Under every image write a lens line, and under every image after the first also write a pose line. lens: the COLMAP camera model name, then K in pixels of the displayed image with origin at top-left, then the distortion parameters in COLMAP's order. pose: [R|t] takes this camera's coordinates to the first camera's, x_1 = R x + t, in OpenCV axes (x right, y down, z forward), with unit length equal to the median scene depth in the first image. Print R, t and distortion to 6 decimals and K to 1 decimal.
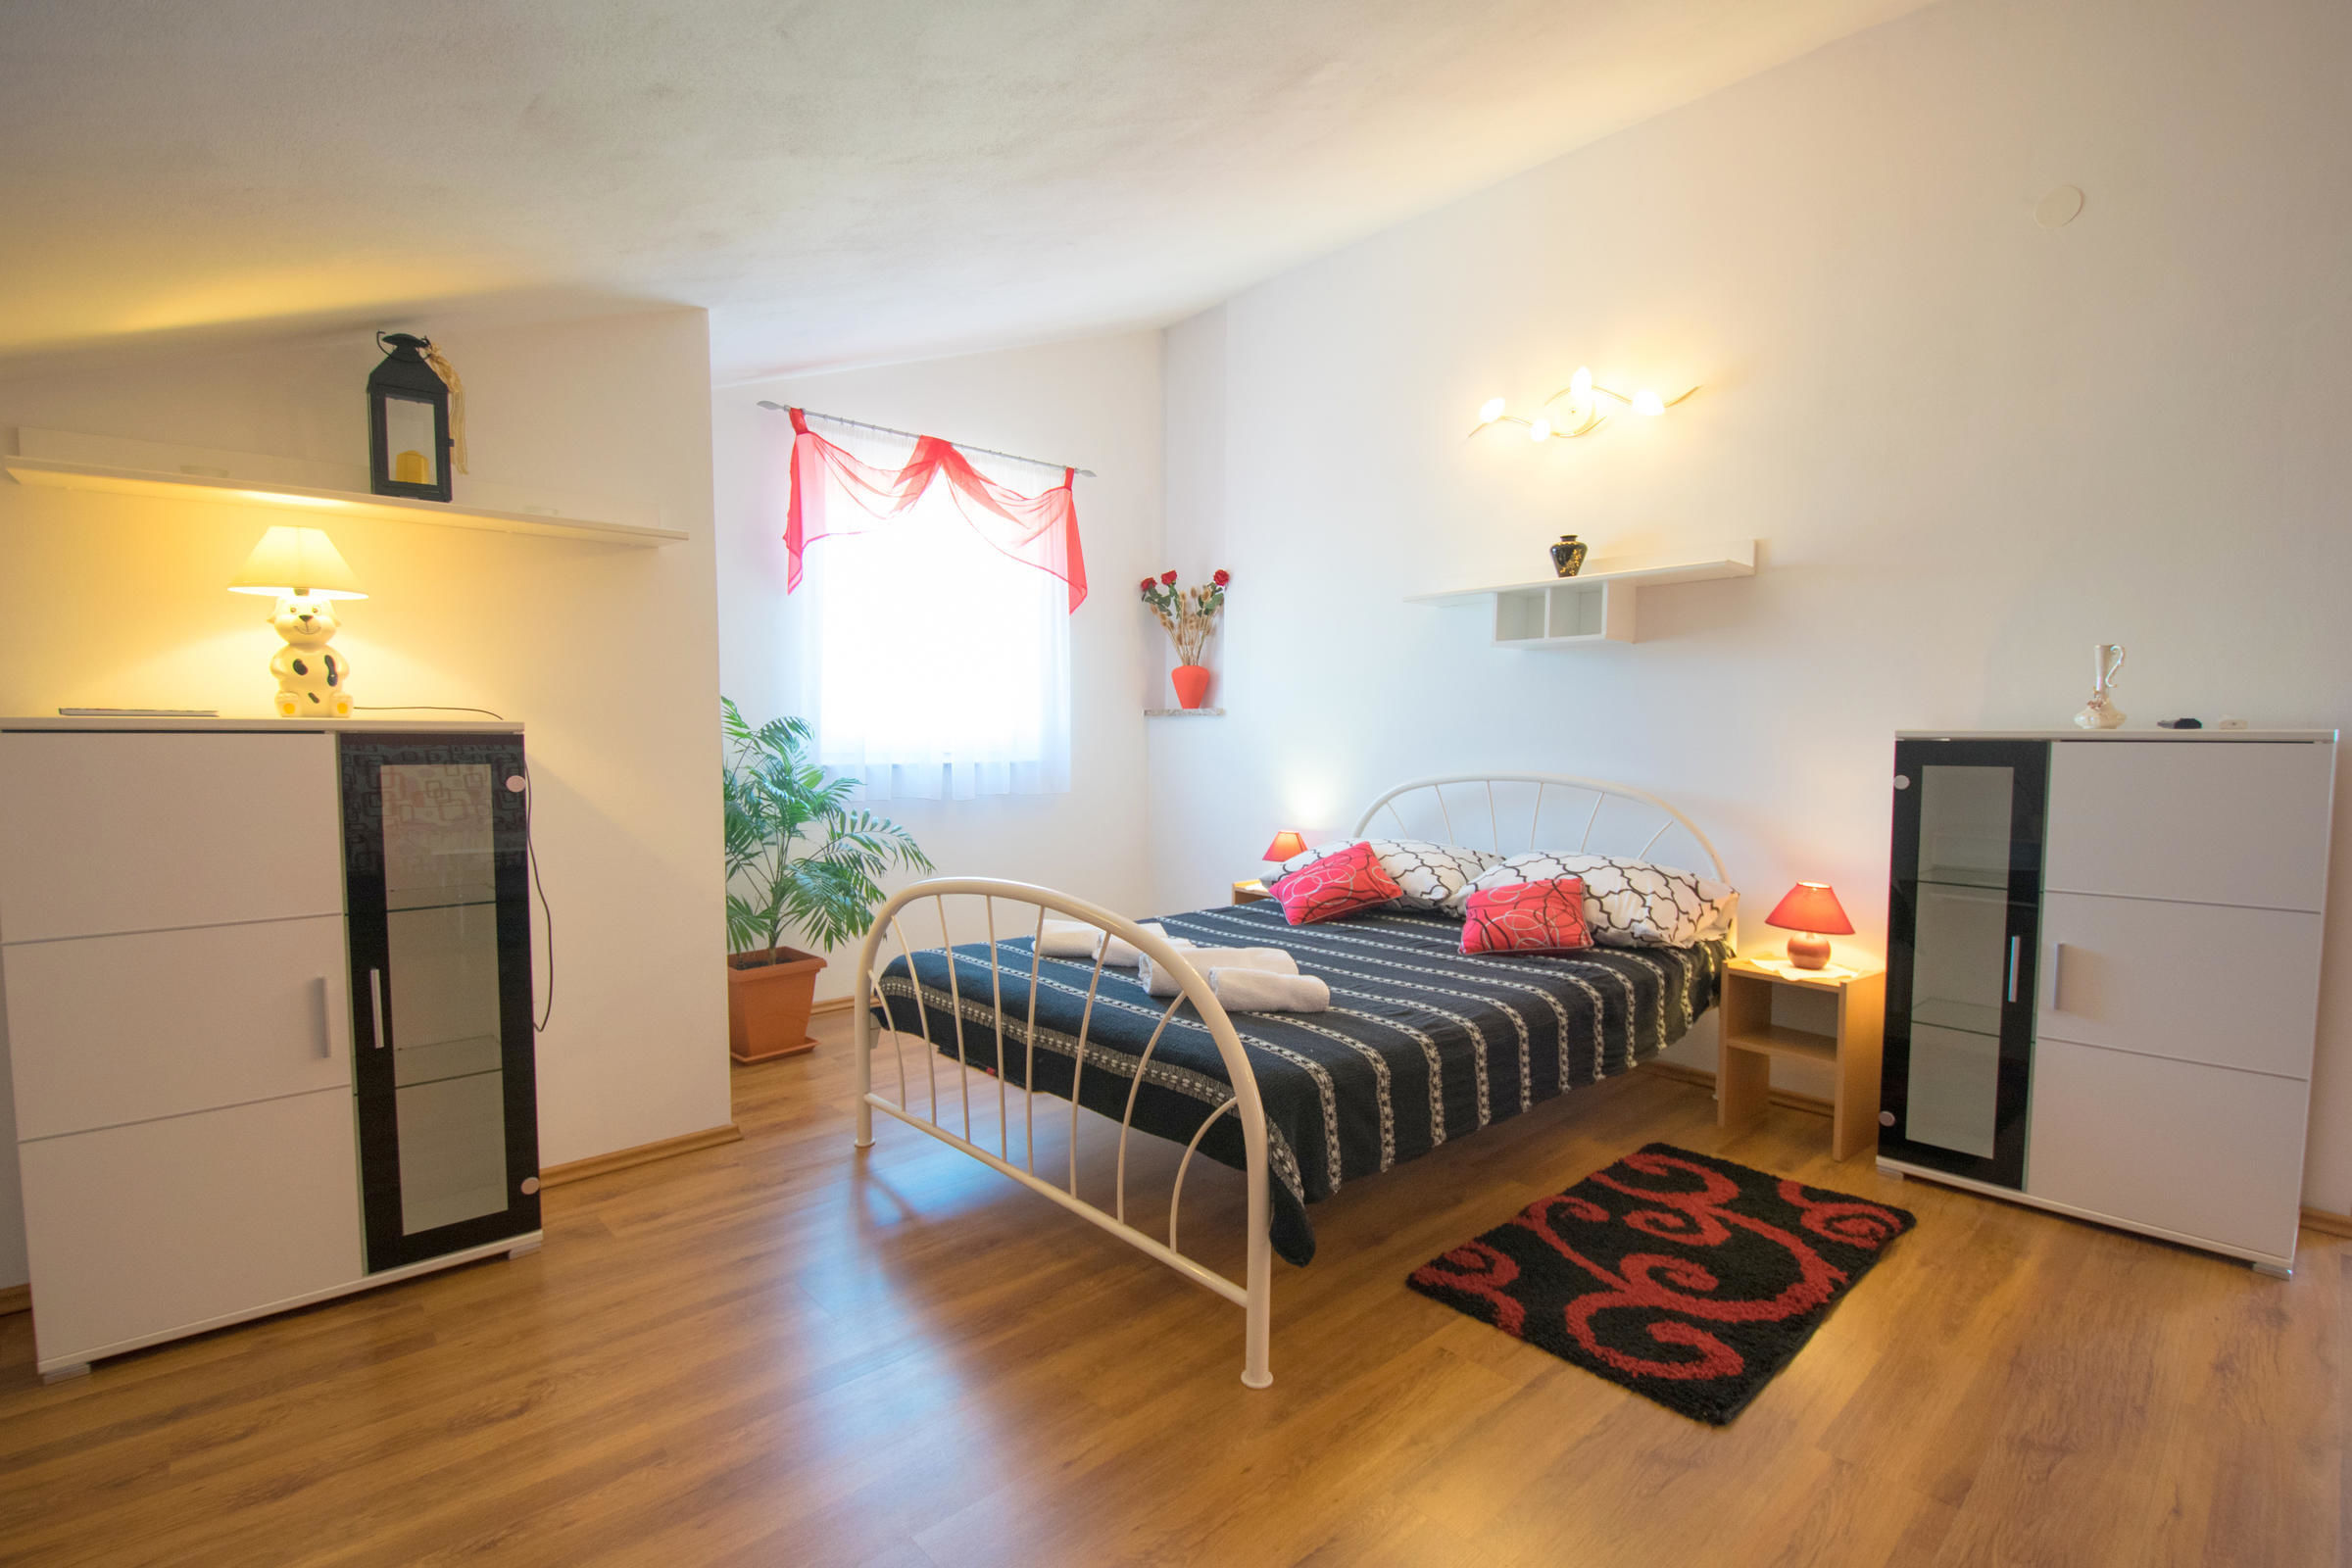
lens RADIAL K [[1061.0, 0, 1172.5], [0, 1061.0, 824.7], [0, 0, 1]] dist [0.011636, -0.019681]
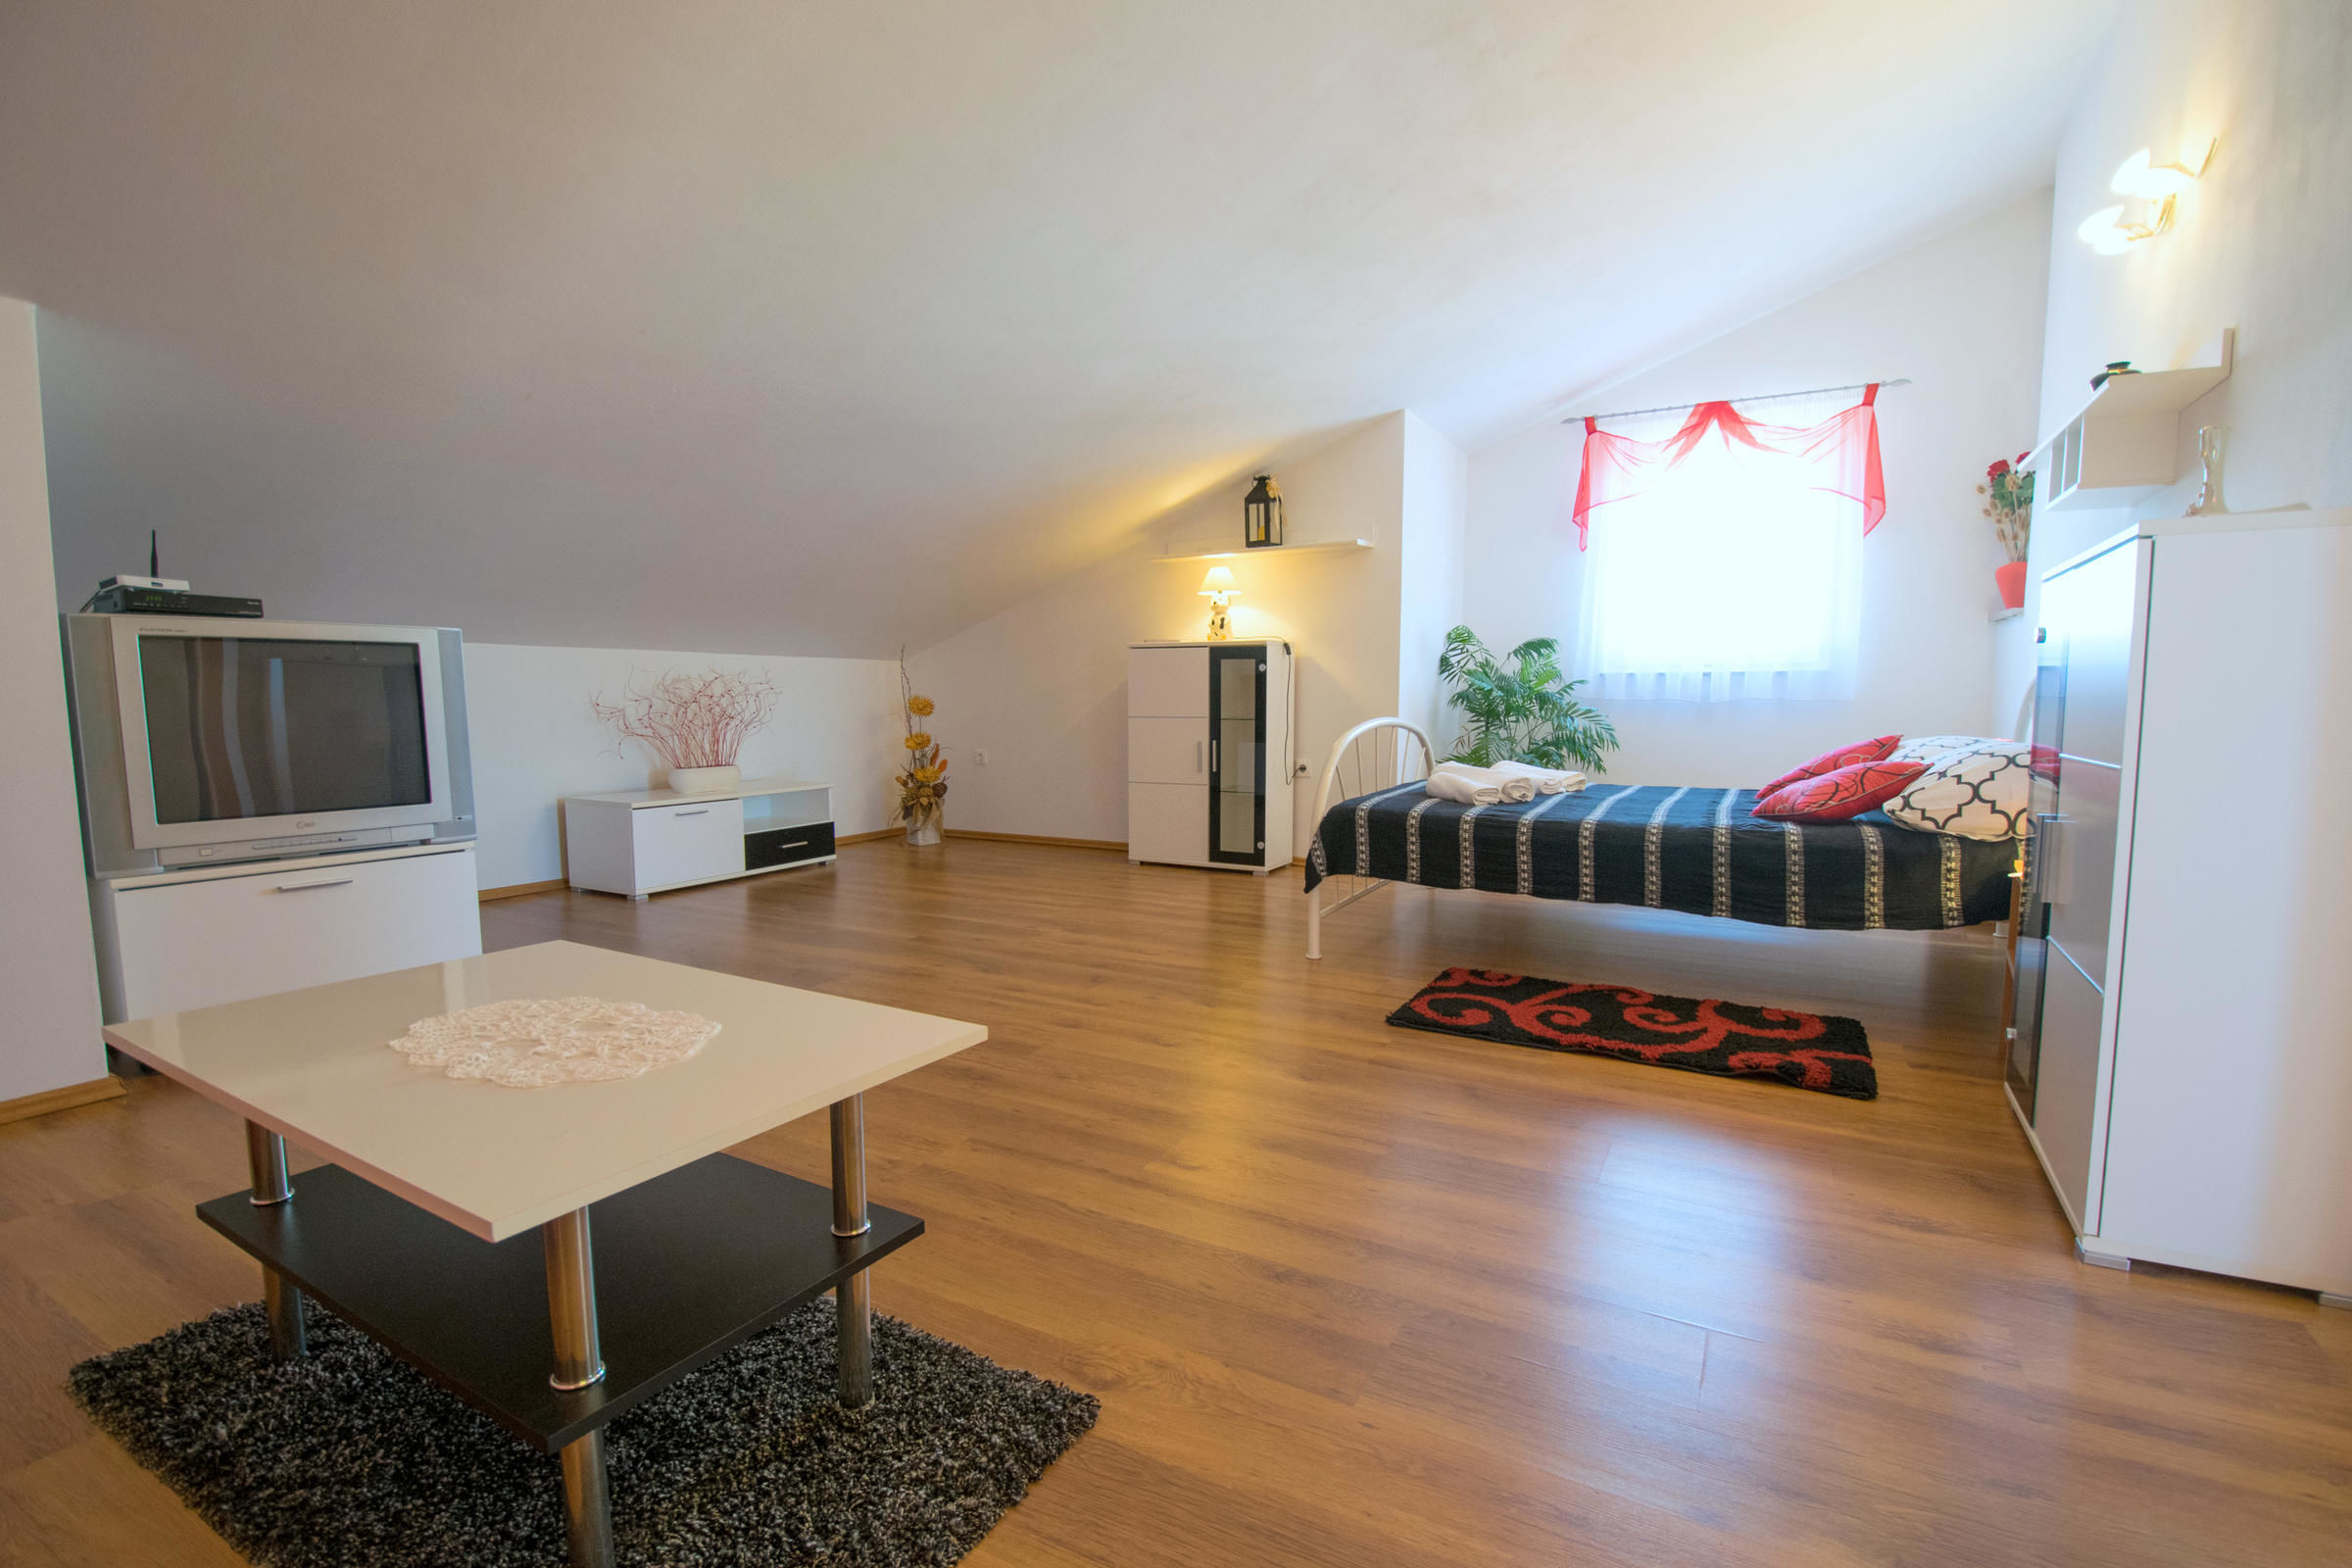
lens RADIAL K [[1027.7, 0, 1195.0], [0, 1027.7, 807.7], [0, 0, 1]] dist [0.011510, -0.004055]
pose [[0.337019, 0.104210, -0.935713, 1.435817], [-0.075018, 0.993668, 0.083645, 0.087207], [0.938504, 0.042006, 0.342702, 0.109180]]
